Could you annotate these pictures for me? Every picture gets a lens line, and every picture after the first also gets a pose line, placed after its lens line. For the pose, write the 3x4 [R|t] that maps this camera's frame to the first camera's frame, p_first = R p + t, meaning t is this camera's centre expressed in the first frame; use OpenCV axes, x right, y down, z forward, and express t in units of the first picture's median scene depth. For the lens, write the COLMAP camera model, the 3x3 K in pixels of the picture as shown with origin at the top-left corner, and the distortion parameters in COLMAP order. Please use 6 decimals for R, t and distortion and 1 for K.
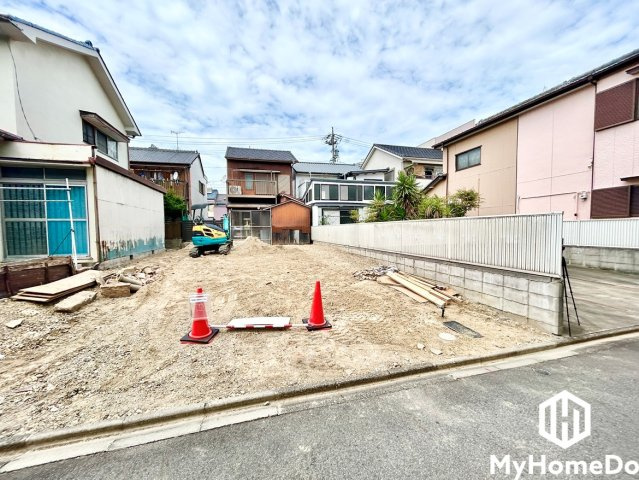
lens RADIAL K [[257.7, 0, 319.5], [0, 257.7, 240.5], [0, 0, 1]] dist [0.000023, 0.000682]
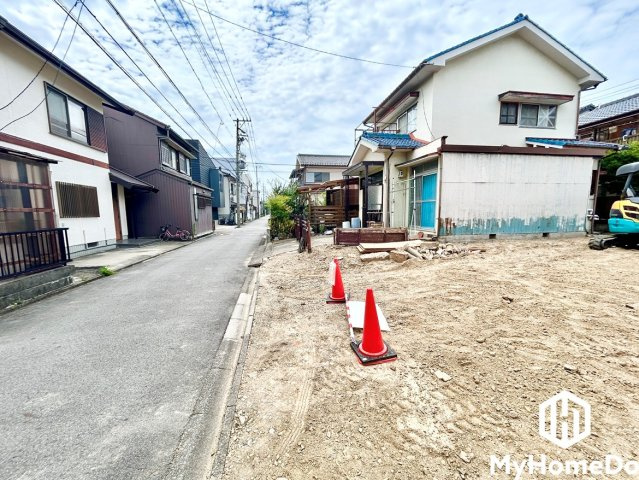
lens RADIAL K [[257.7, 0, 319.5], [0, 257.7, 241.2], [0, 0, 1]] dist [0.000023, 0.000682]
pose [[-0.101298, 0.127894, -0.986601, 0.275378], [-0.035146, 0.990623, 0.132024, -0.020553], [0.994235, 0.048049, -0.095853, 0.393163]]
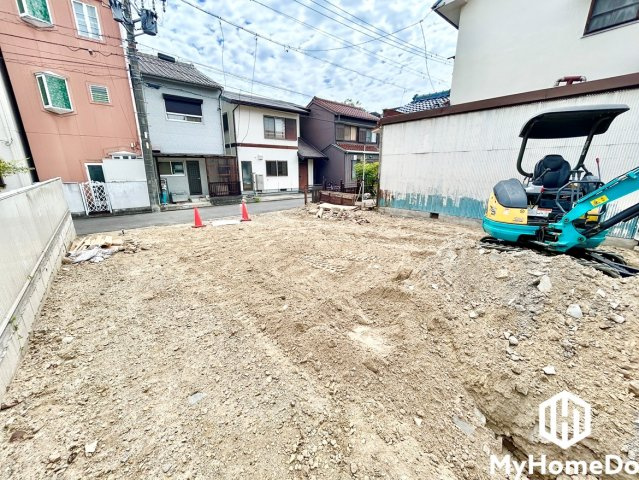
lens RADIAL K [[257.7, 0, 319.5], [0, 257.7, 241.2], [0, 0, 1]] dist [0.000023, 0.000682]
pose [[-0.911277, 0.125435, -0.392224, -0.029061], [-0.006652, 0.947870, 0.318589, -0.112451], [0.411739, 0.292932, -0.862938, 1.443273]]
